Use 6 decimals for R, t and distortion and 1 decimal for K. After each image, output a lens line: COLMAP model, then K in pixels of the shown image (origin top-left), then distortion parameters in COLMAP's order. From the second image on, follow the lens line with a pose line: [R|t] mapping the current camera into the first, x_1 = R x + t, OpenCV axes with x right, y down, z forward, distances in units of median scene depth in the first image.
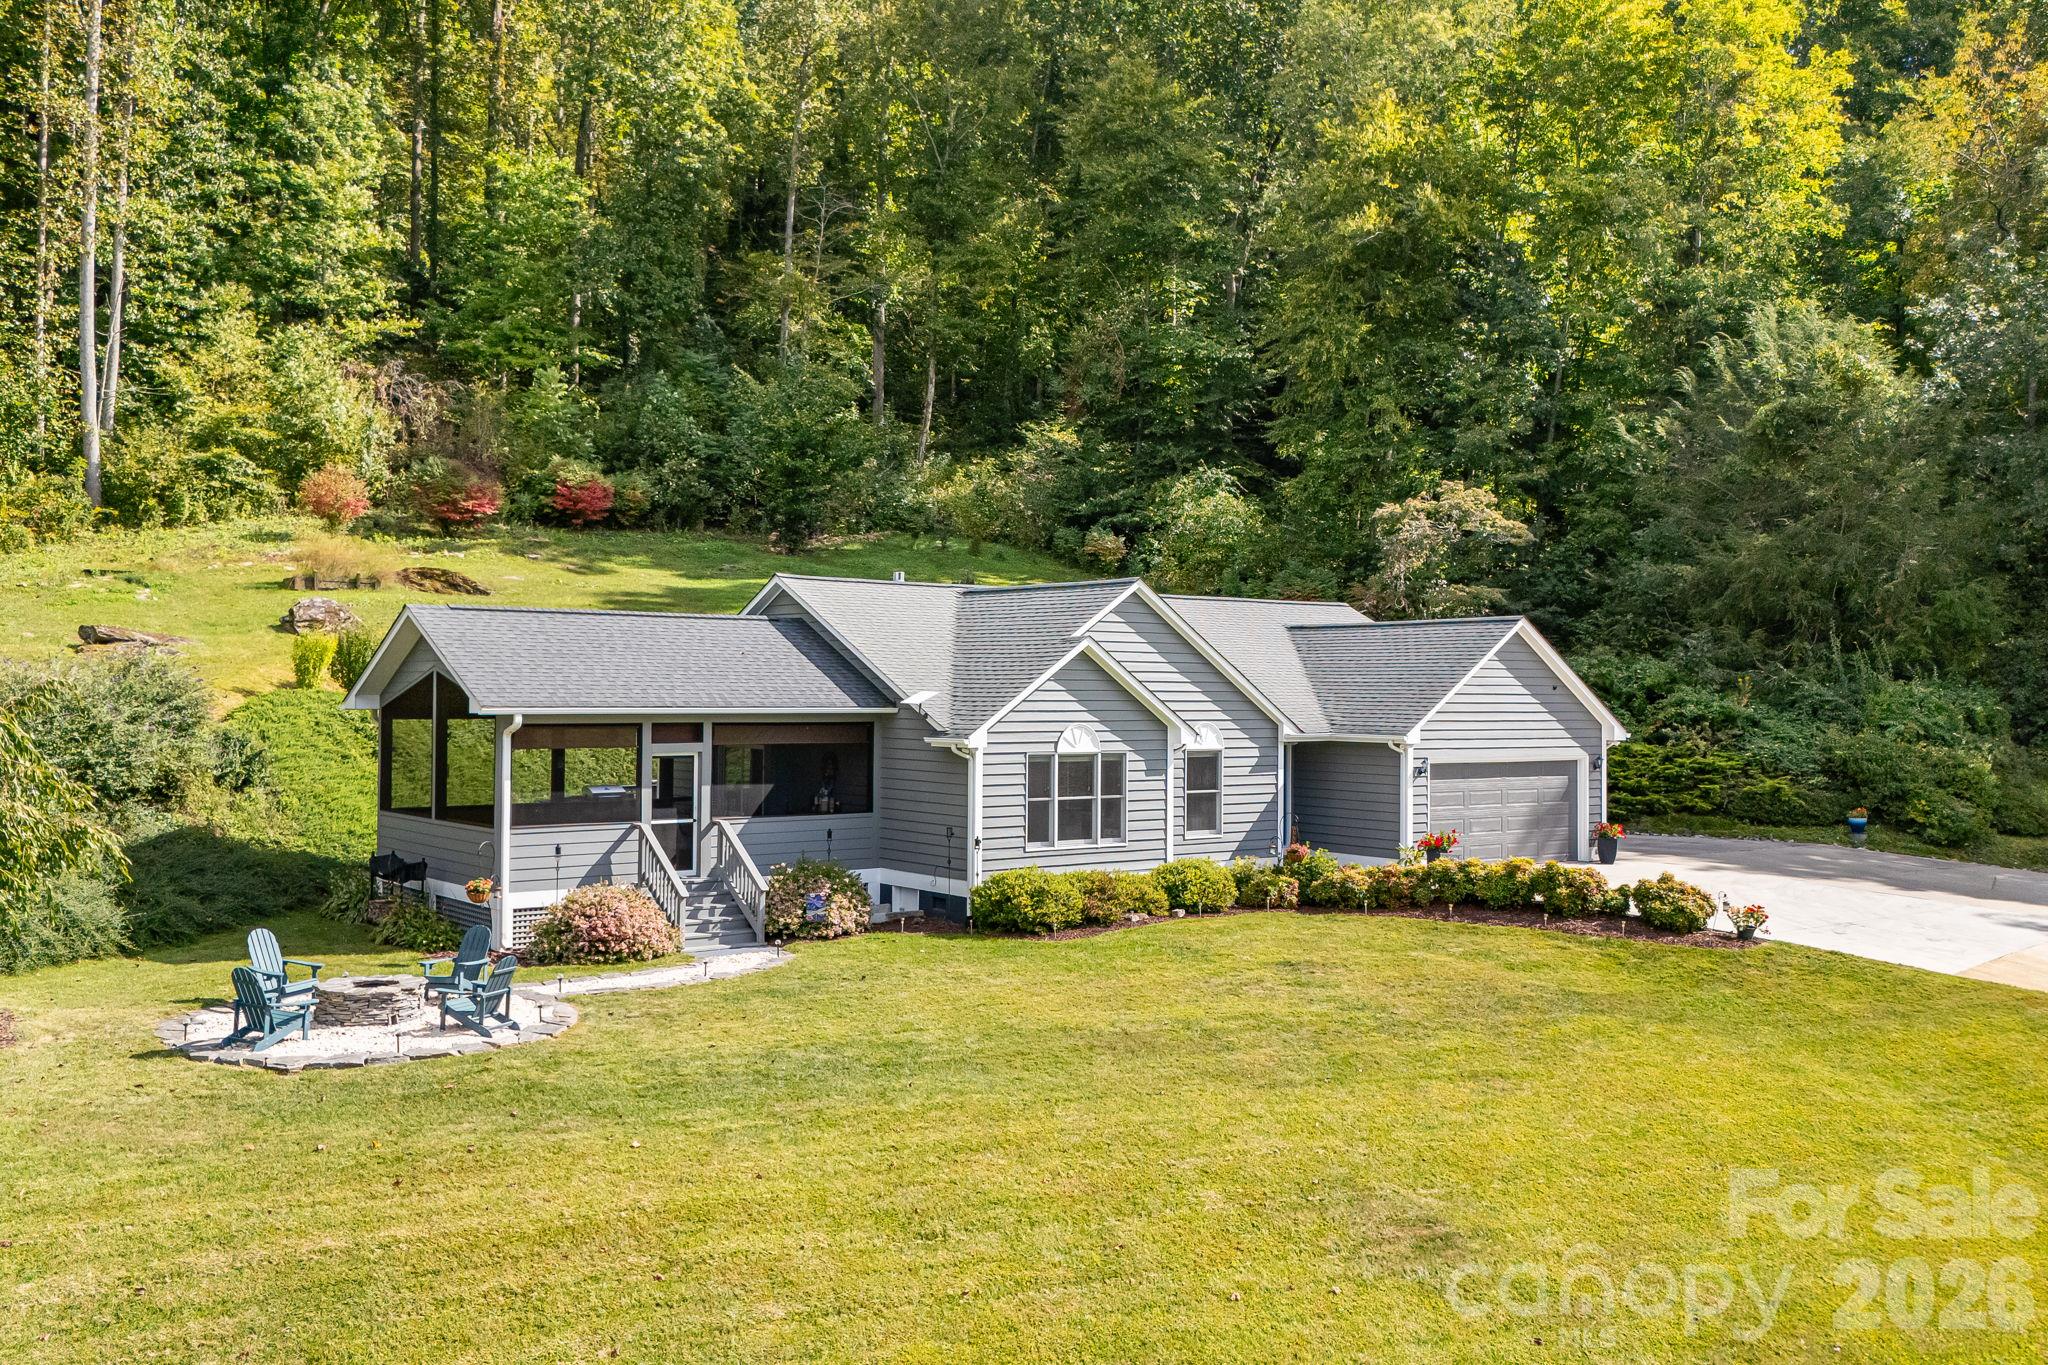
lens RADIAL K [[1812.8, 0, 1010.4], [0, 1812.8, 688.1], [0, 0, 1]] dist [0.106161, -0.167475]
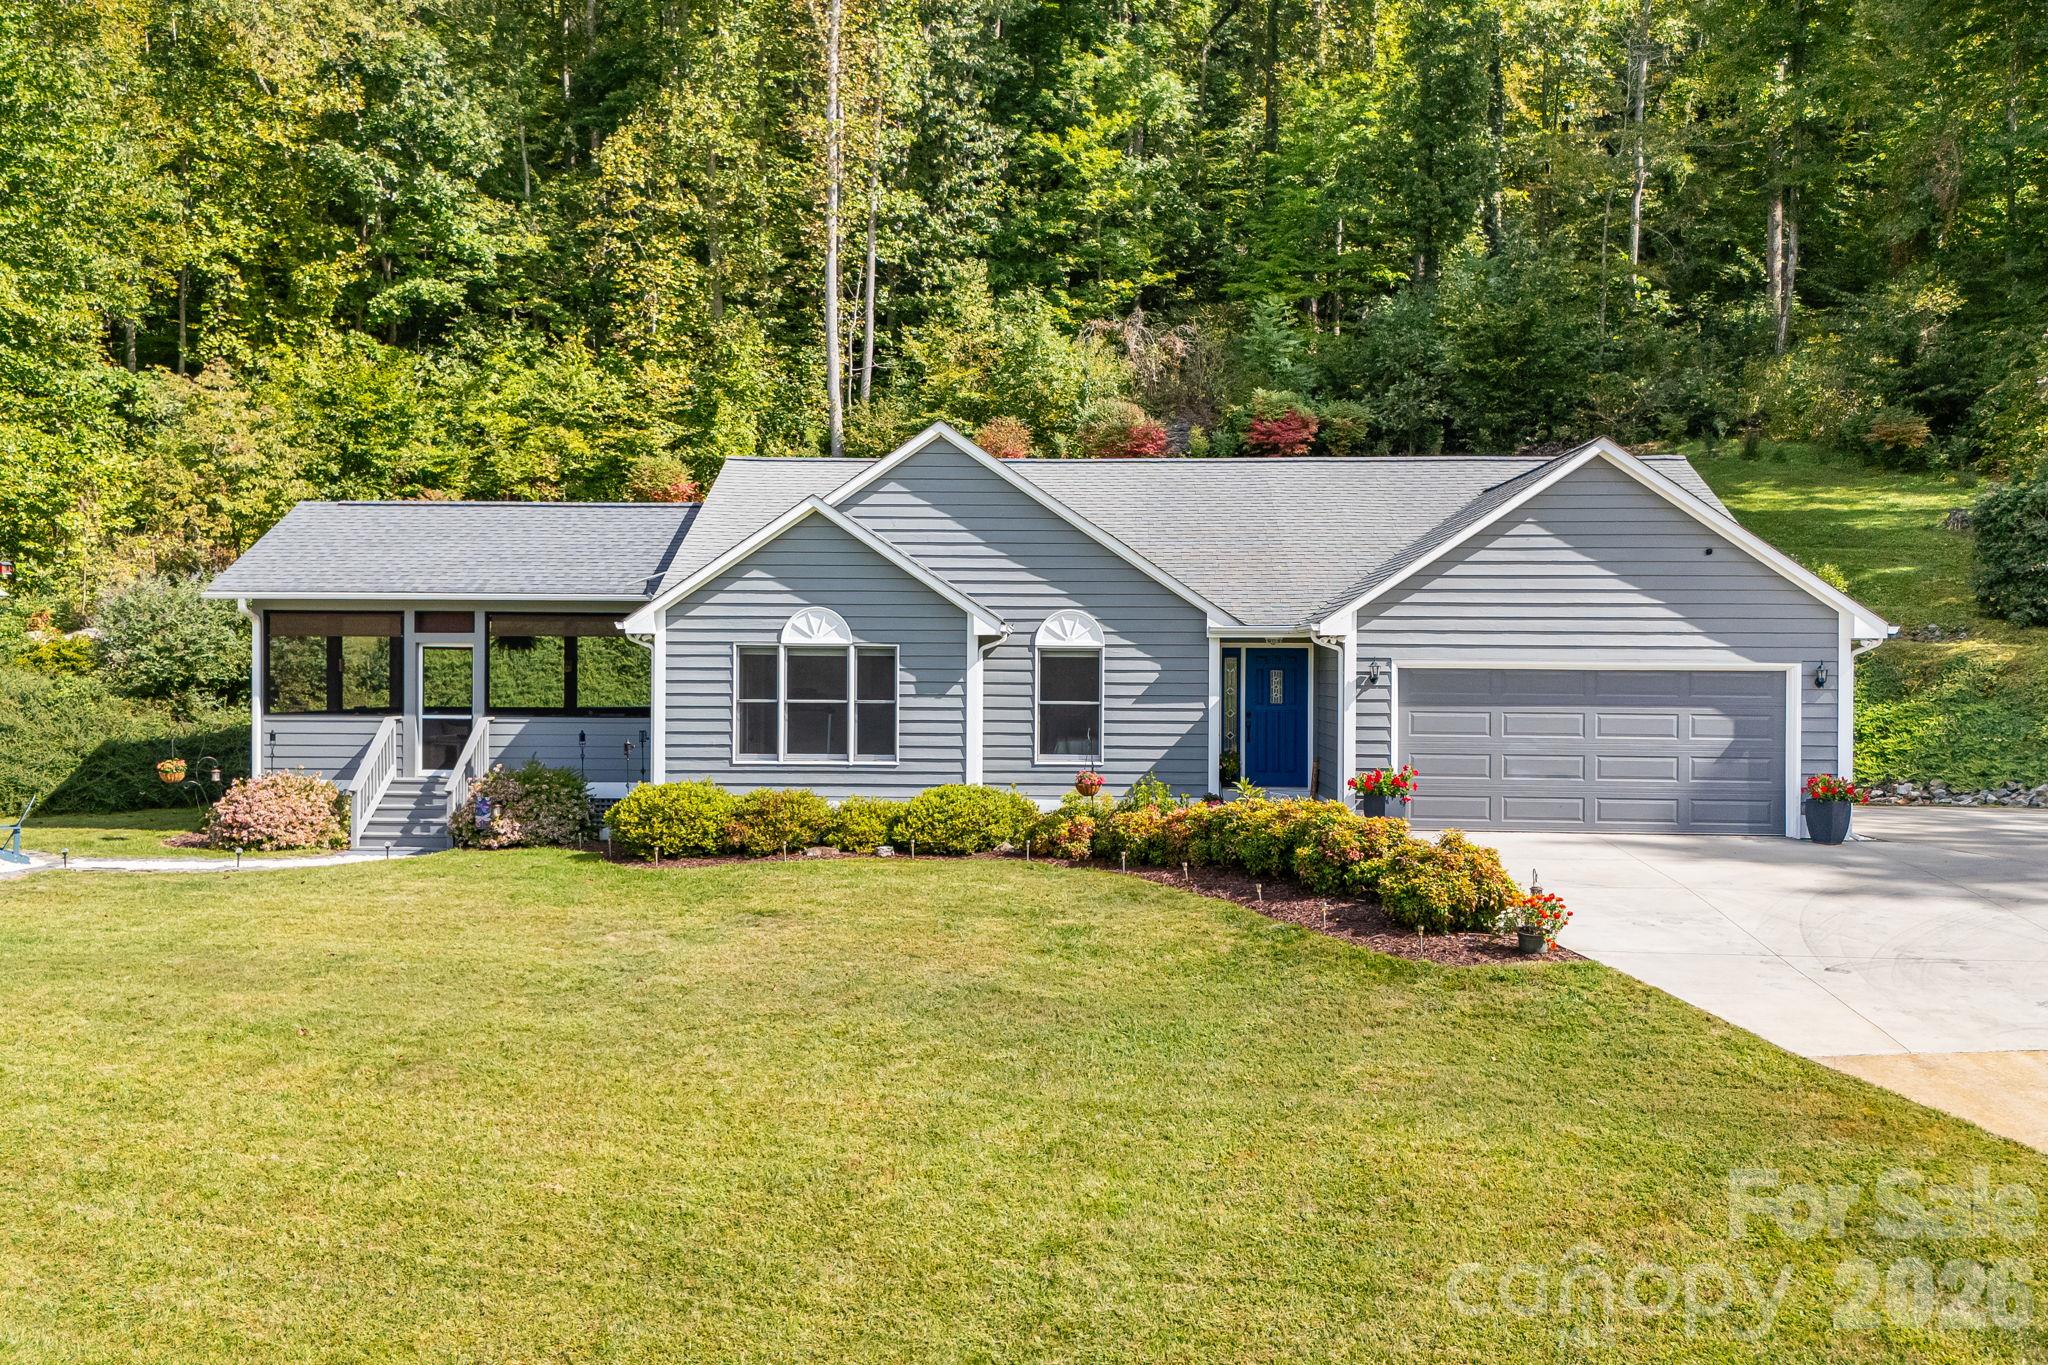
lens RADIAL K [[1812.8, 0, 1010.4], [0, 1812.8, 688.1], [0, 0, 1]] dist [0.106161, -0.167475]
pose [[0.756836, 0.004667, -0.653588, 0.621821], [0.000938, 0.999966, 0.008227, 0.048194], [0.653604, -0.006839, 0.756805, 0.450936]]
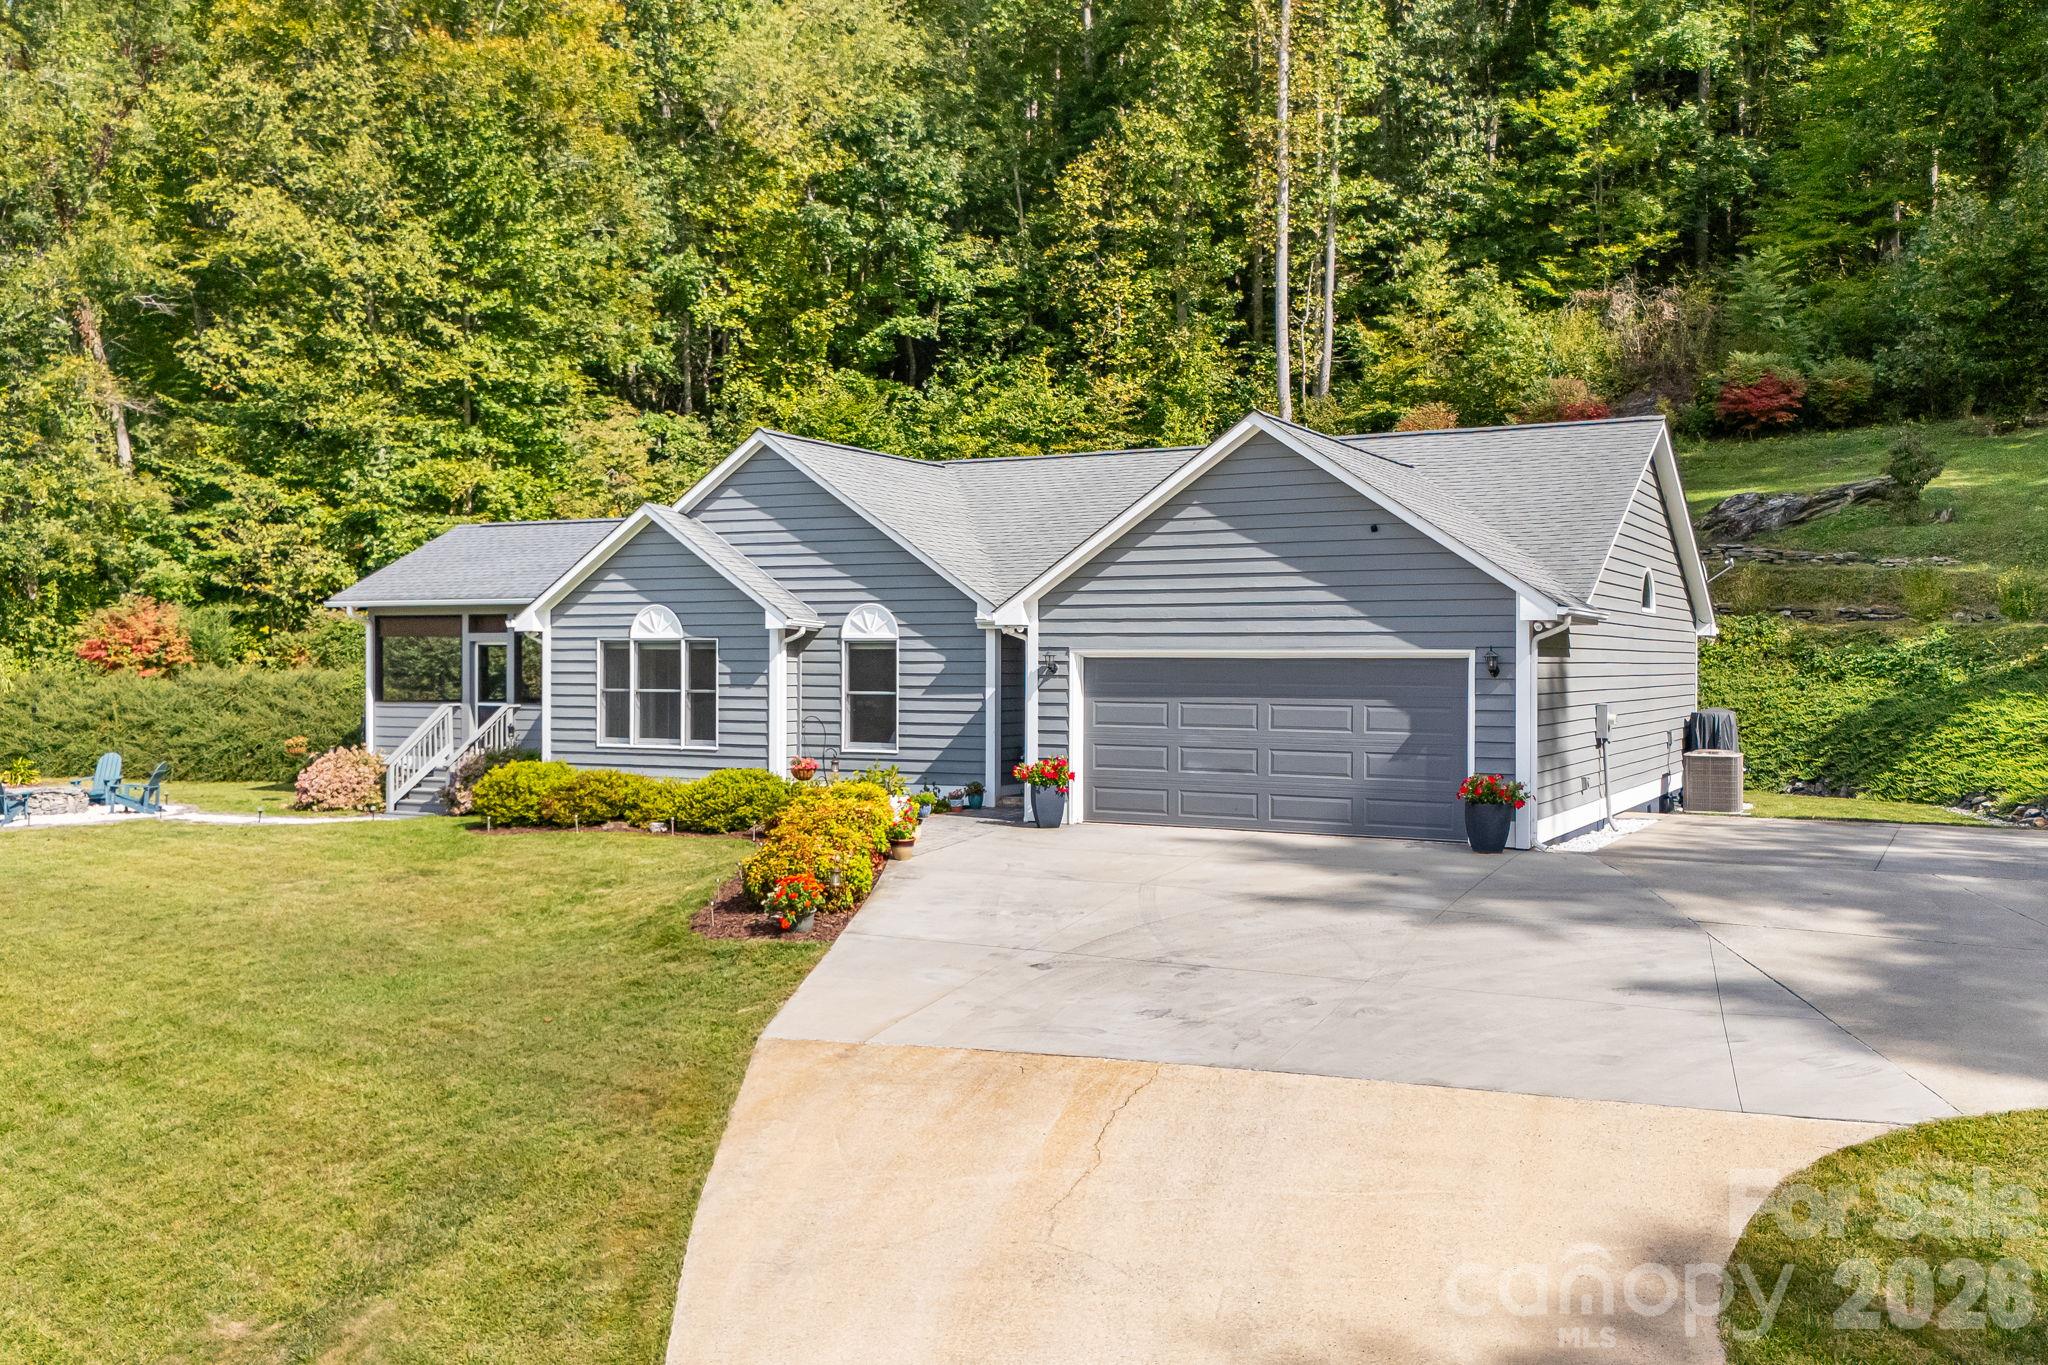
lens RADIAL K [[1812.8, 0, 1010.4], [0, 1812.8, 688.1], [0, 0, 1]] dist [0.106161, -0.167475]
pose [[0.403361, 0.004776, -0.915028, 0.908848], [0.001218, 0.999983, 0.005757, 0.054377], [0.915040, -0.003437, 0.403349, 0.799704]]
